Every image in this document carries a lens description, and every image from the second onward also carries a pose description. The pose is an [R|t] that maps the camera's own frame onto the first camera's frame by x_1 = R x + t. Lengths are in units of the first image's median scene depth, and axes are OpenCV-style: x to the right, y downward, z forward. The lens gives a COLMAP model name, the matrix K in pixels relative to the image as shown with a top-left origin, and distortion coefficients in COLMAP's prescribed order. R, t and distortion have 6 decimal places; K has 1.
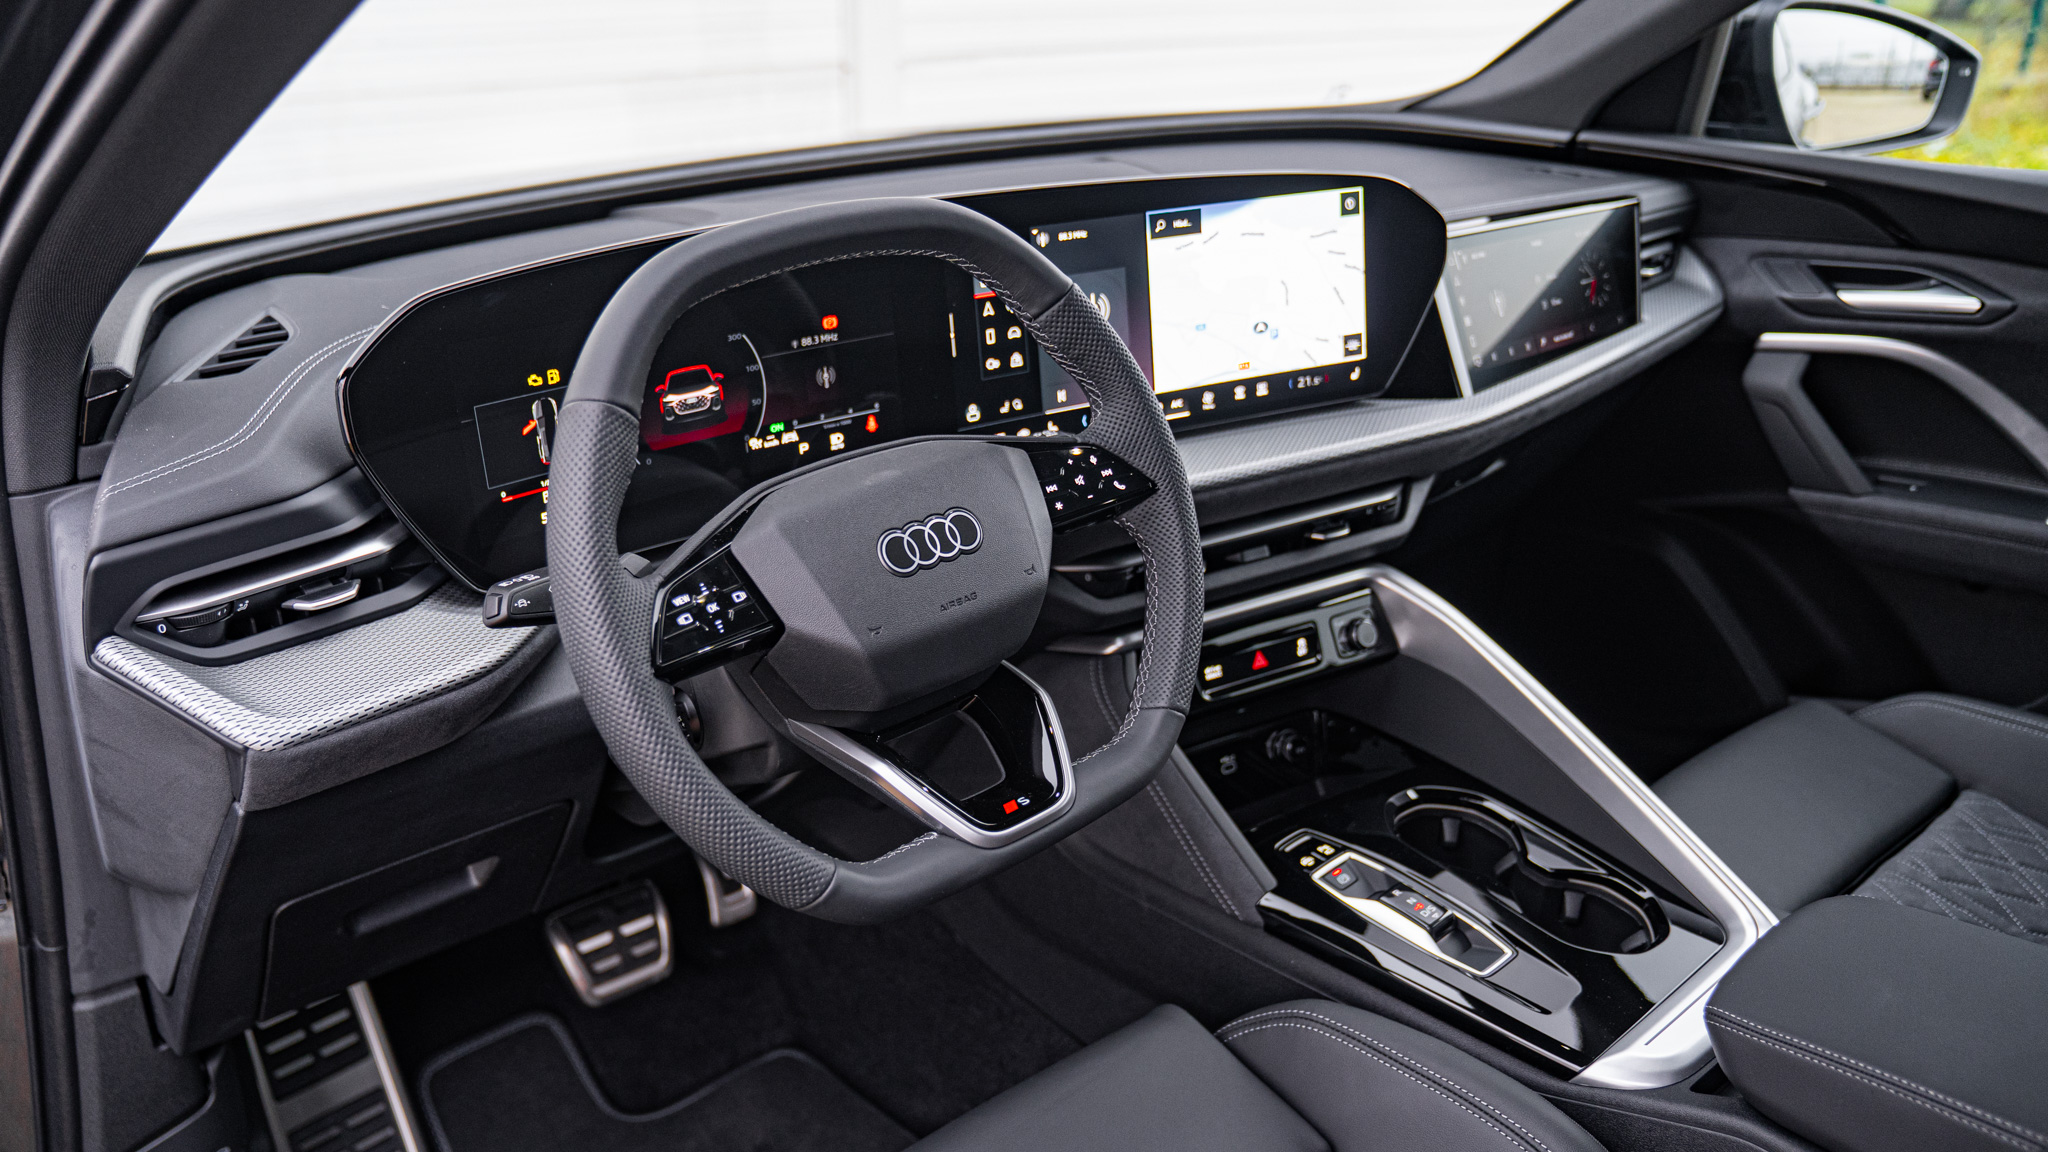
lens RADIAL K [[1617.4, 0, 1024.5], [0, 1617.4, 600.2], [0, 0, 1]] dist [-0.115041, 0.115666]
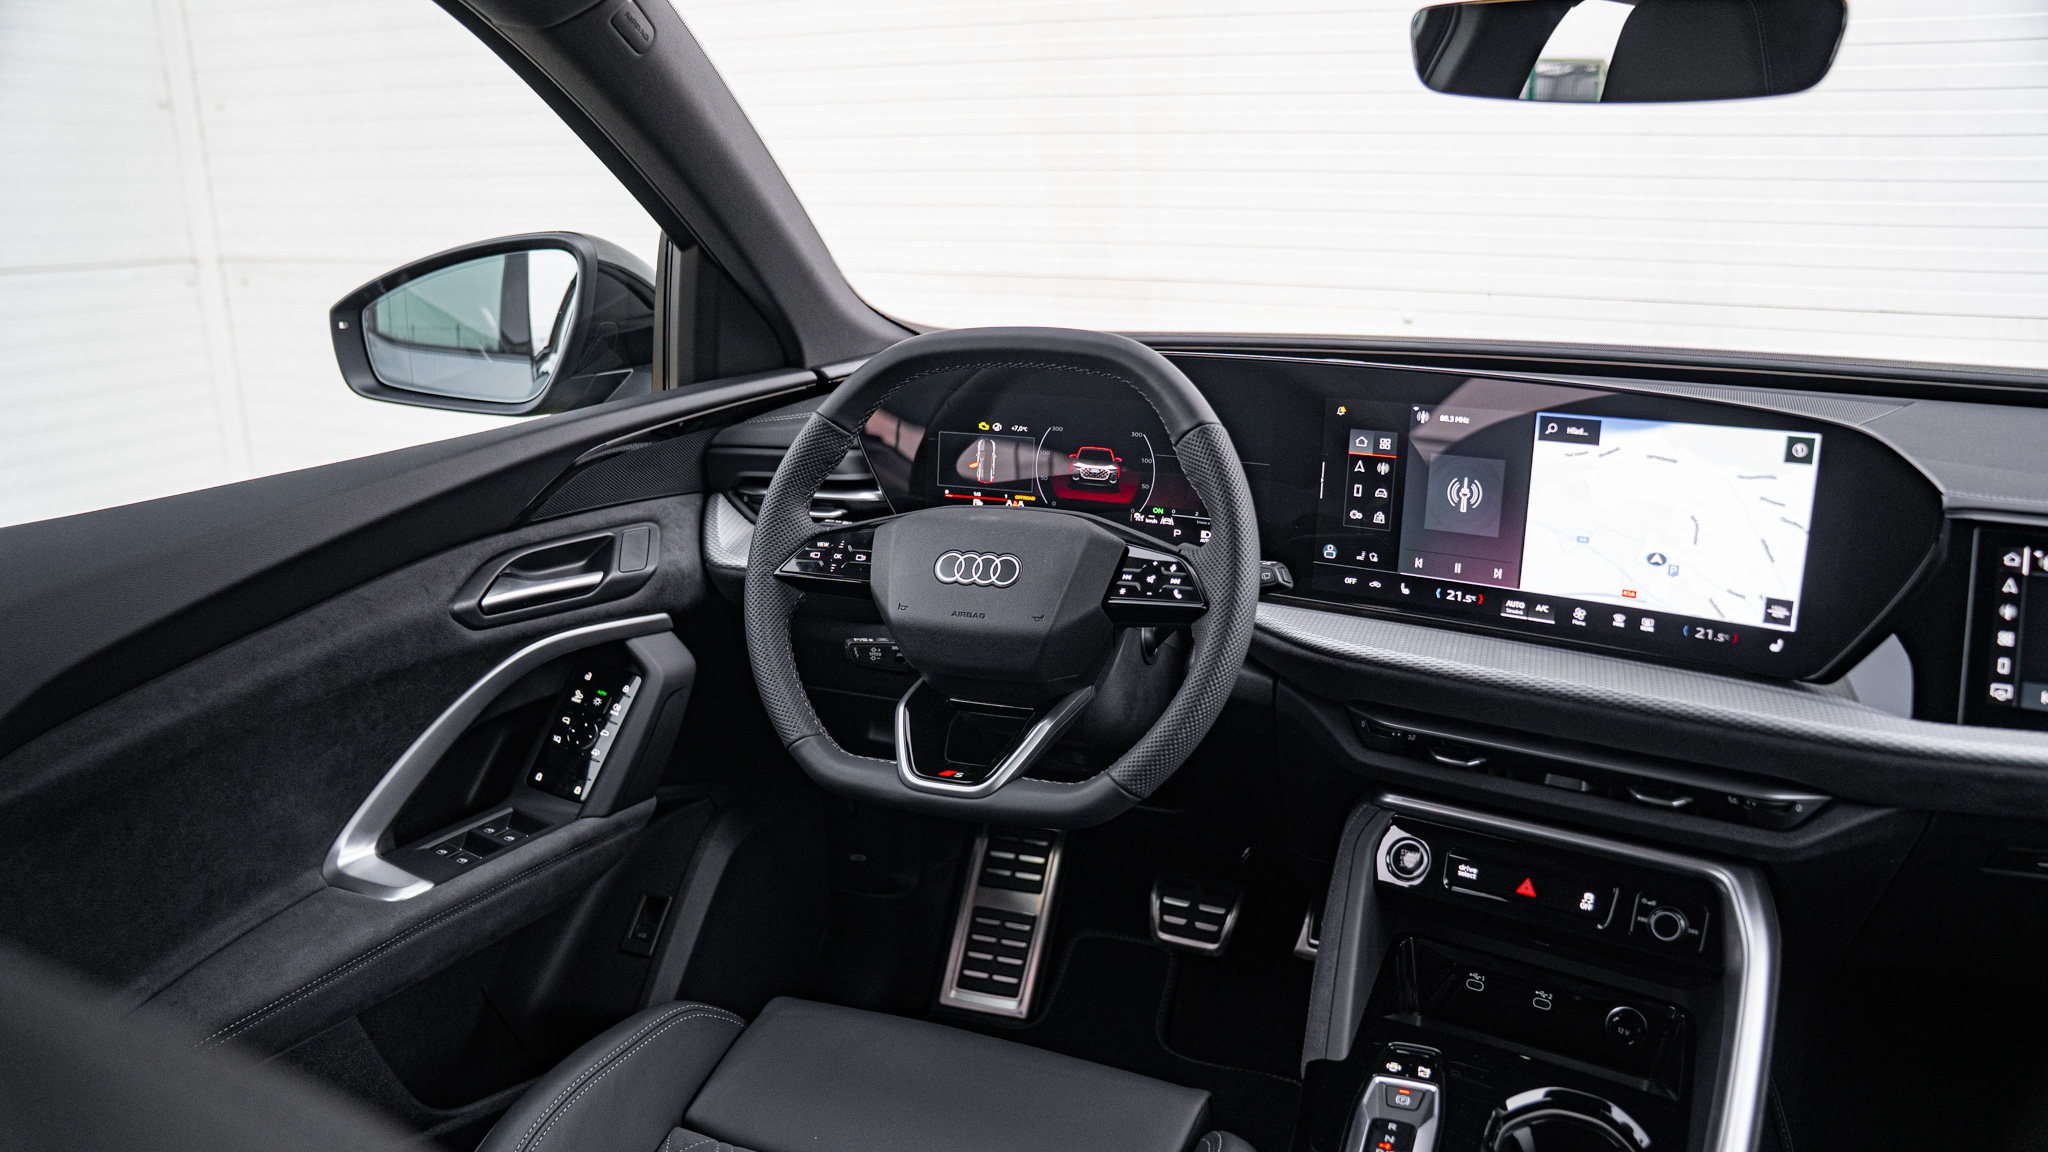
lens RADIAL K [[1416.3, 0, 1021.2], [0, 1416.3, 593.1], [0, 0, 1]] dist [-0.138360, 0.107166]
pose [[0.428943, 0.256639, -0.866109, 0.720557], [-0.349624, 0.931235, 0.102785, -0.110198], [0.832929, 0.258723, 0.489174, 0.323288]]
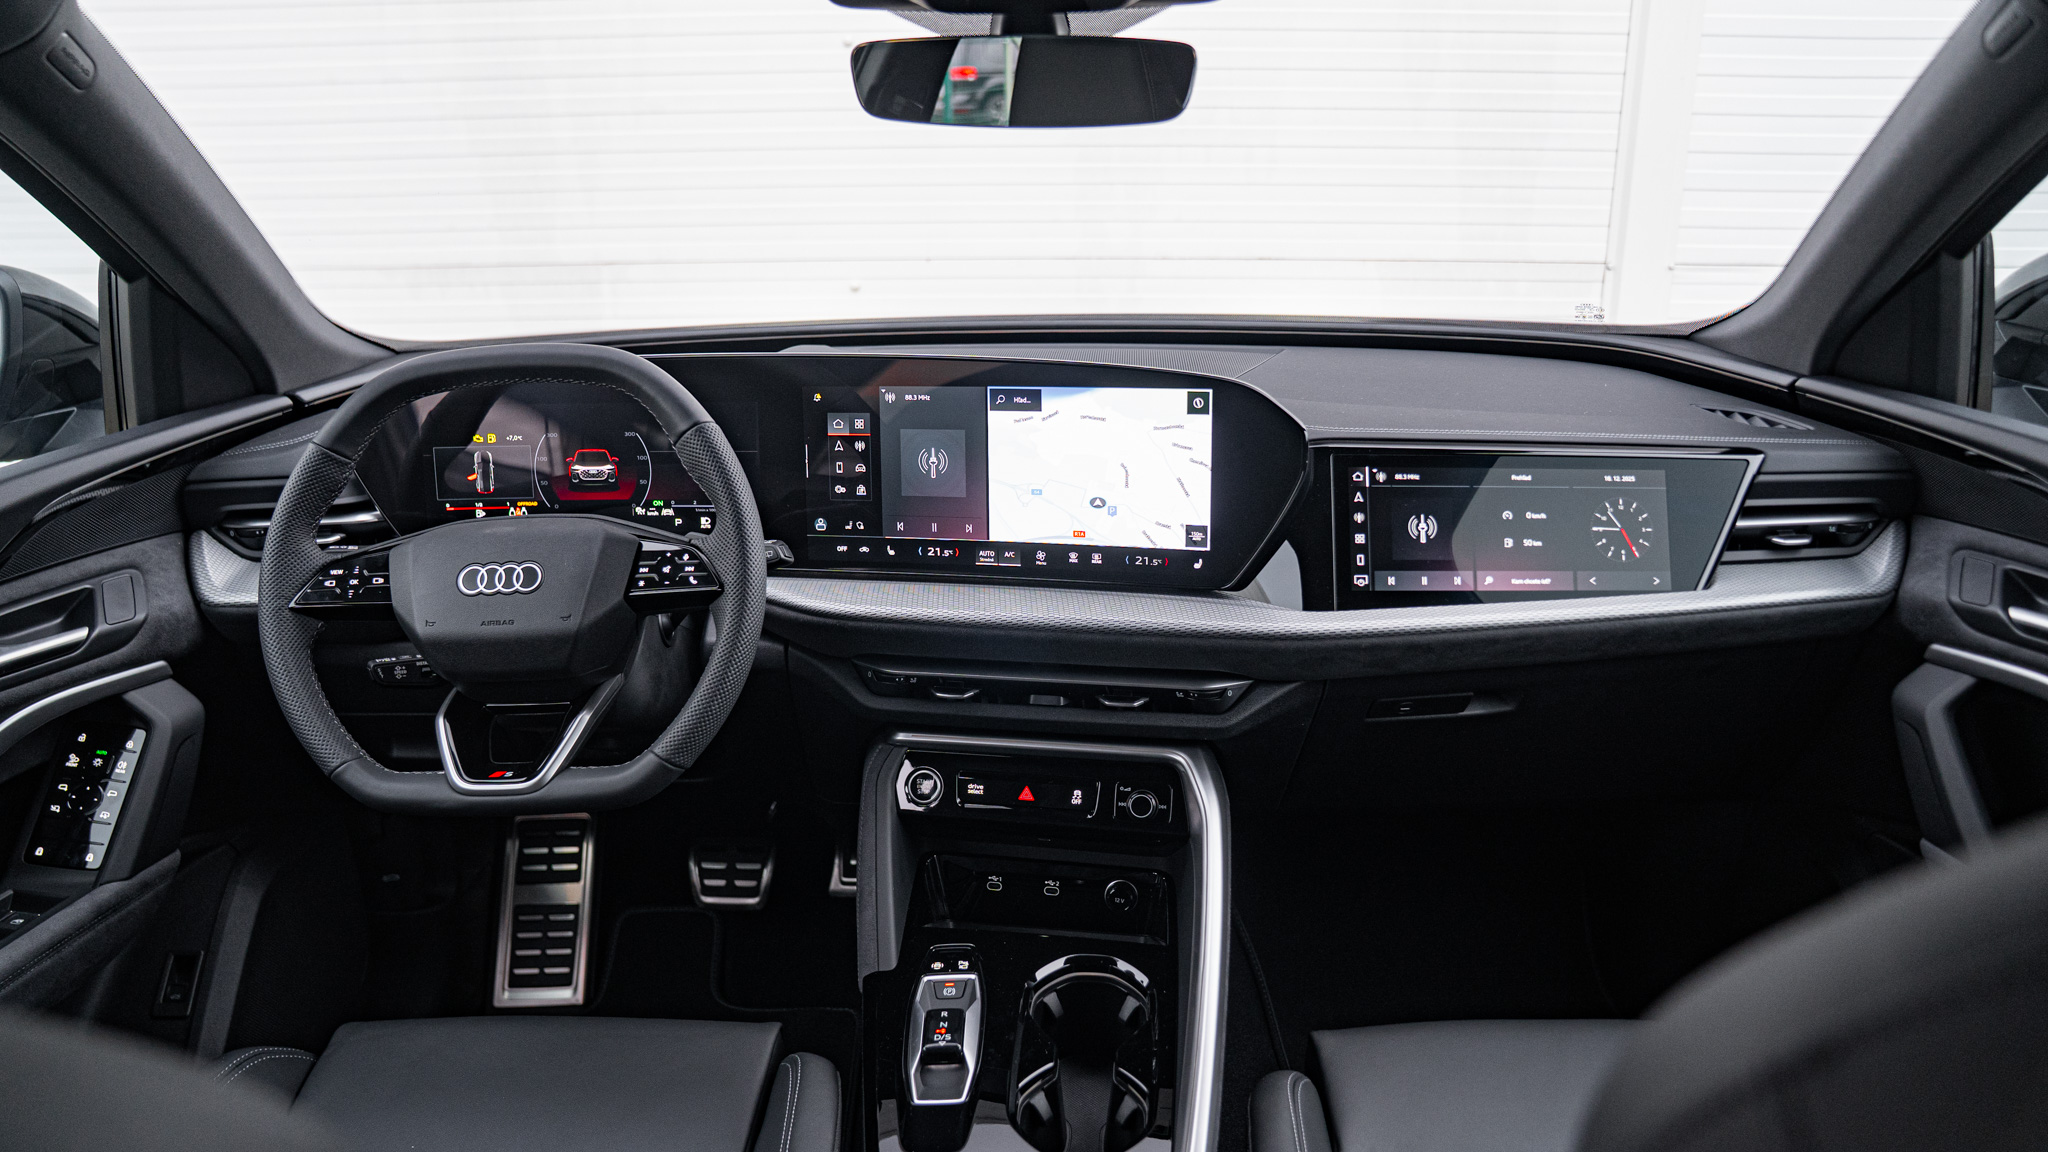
lens RADIAL K [[1416.3, 0, 1021.2], [0, 1416.3, 593.1], [0, 0, 1]] dist [-0.138360, 0.107166]
pose [[0.738501, 0.205077, -0.642308, 0.781133], [-0.256312, 0.966494, 0.013885, -0.115136], [0.623635, 0.154377, 0.766321, 0.244705]]
